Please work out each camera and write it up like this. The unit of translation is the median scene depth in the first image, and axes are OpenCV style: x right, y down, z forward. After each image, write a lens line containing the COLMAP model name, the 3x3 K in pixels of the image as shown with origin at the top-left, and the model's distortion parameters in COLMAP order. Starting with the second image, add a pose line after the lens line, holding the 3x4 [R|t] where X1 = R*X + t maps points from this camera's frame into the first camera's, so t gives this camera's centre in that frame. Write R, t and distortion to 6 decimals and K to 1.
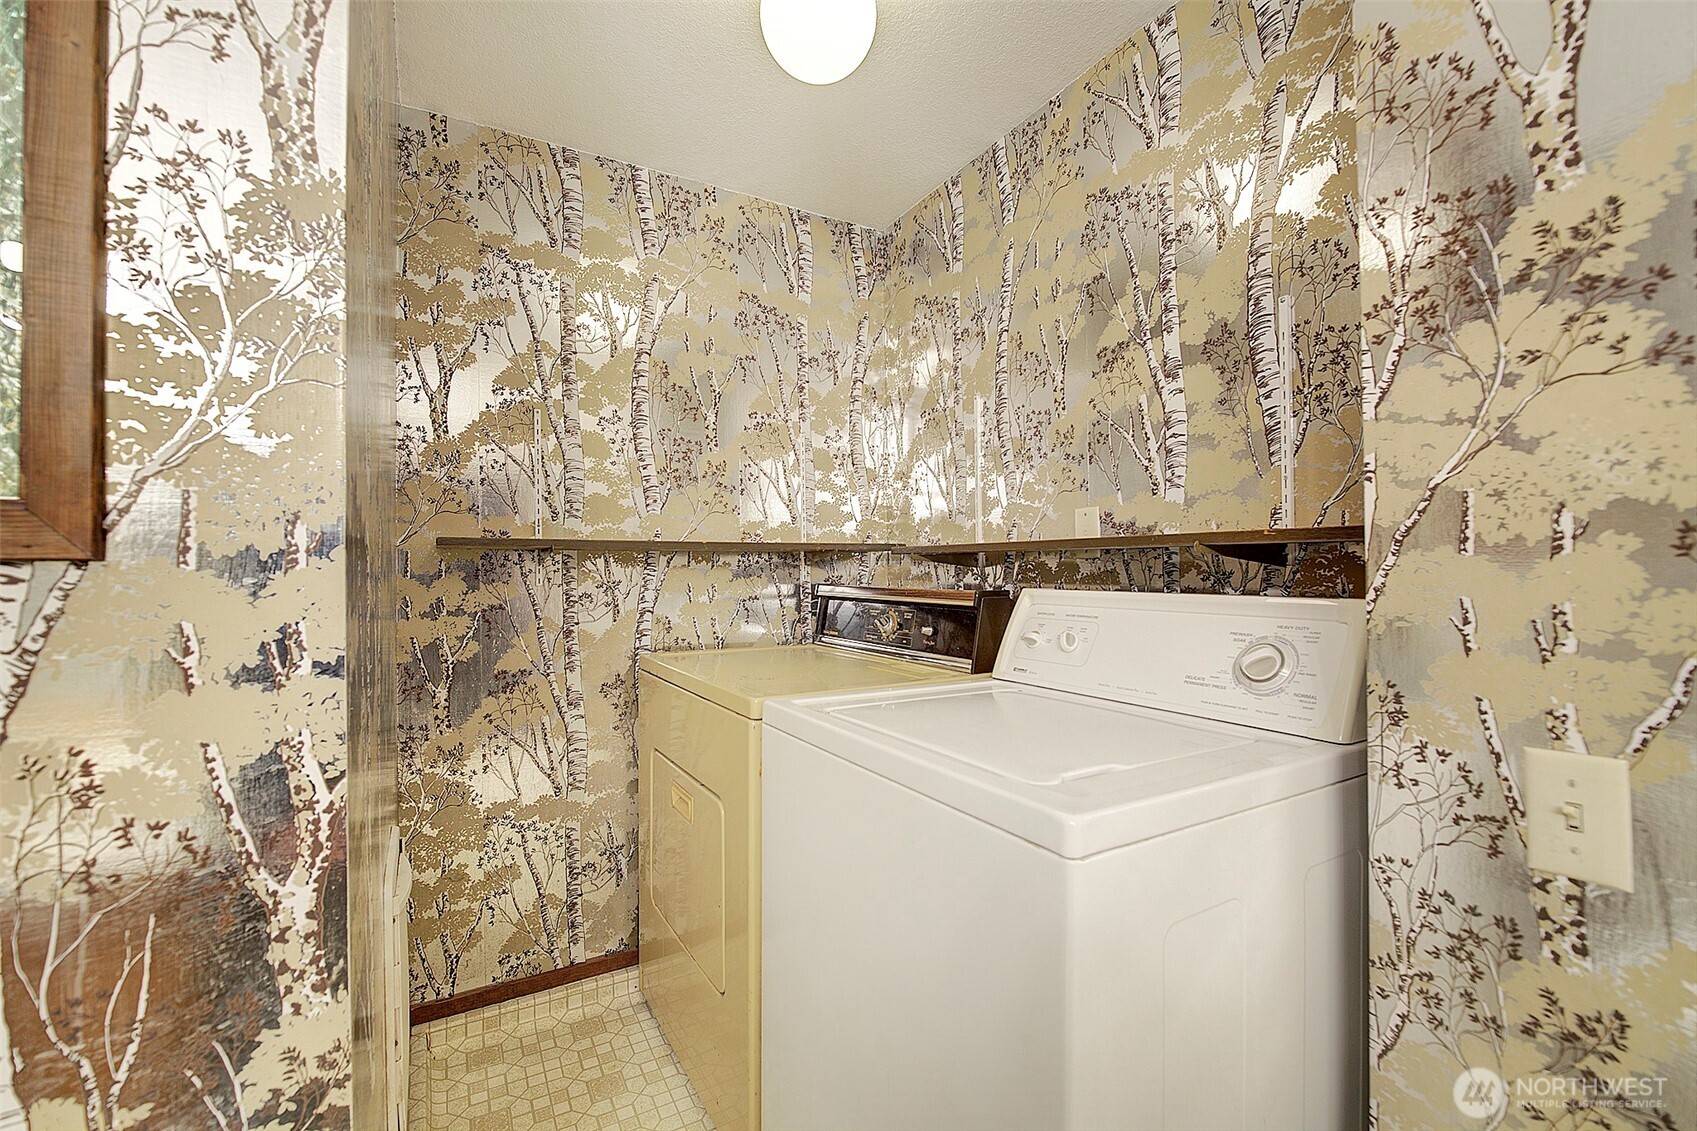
lens RADIAL K [[732.8, 0, 852.3], [0, 732.8, 568.6], [0, 0, 1]] dist [-0.013912, 0.001297]
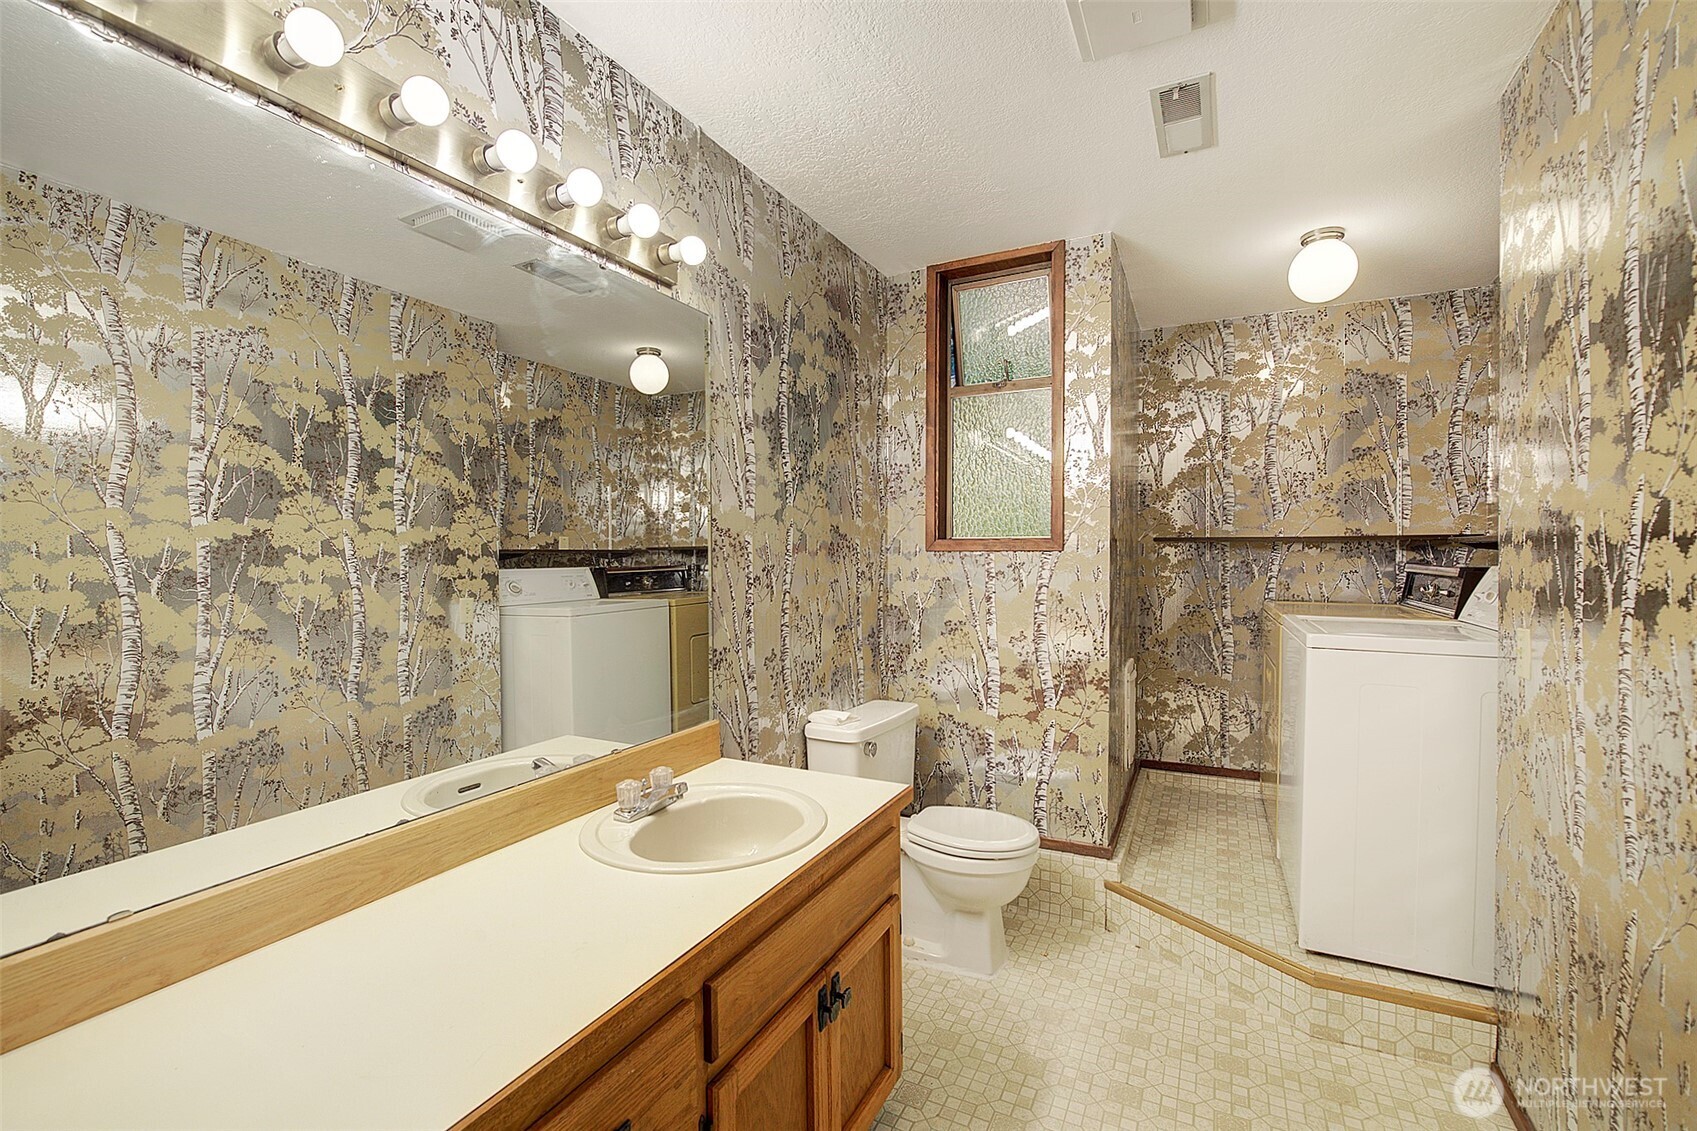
lens RADIAL K [[732.8, 0, 848.5], [0, 732.8, 565.8], [0, 0, 1]] dist [-0.013912, 0.001297]
pose [[0.556885, 0.018981, -0.830373, 0.621750], [-0.000761, 0.999750, 0.022343, -0.005771], [0.830589, -0.011811, 0.556760, -0.819885]]
